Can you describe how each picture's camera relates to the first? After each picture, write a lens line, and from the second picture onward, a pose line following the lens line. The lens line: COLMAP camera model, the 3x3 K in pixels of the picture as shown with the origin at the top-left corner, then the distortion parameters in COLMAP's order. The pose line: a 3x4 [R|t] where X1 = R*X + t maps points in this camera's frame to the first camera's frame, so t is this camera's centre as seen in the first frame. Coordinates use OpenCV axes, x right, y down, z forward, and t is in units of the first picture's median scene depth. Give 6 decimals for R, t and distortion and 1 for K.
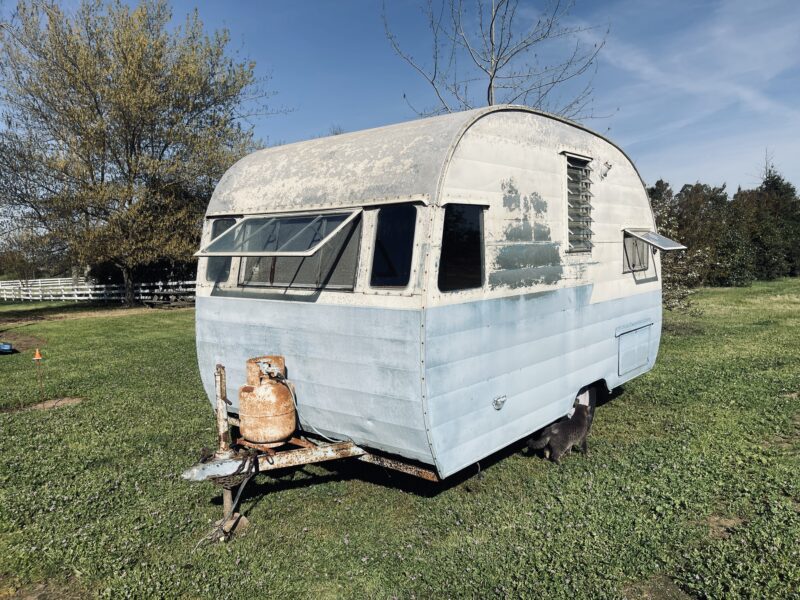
lens RADIAL K [[608.7, 0, 400.0], [0, 608.7, 300.0], [0, 0, 1]] dist [0.087399, -0.113608]
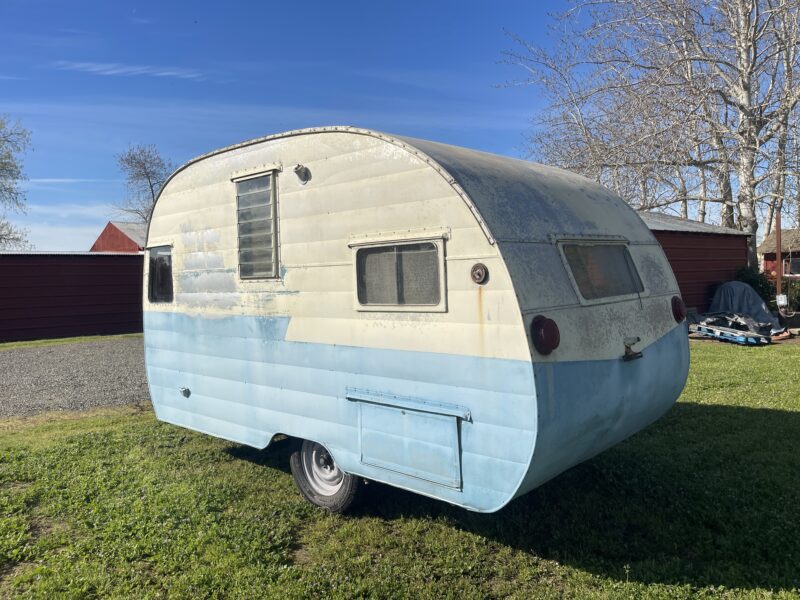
lens RADIAL K [[608.7, 0, 400.0], [0, 608.7, 300.0], [0, 0, 1]] dist [0.087399, -0.113608]
pose [[-0.077929, 0.068699, -0.994589, 1.196325], [-0.047668, 0.996225, 0.072547, -0.123795], [0.995819, 0.053064, -0.074360, 1.289842]]
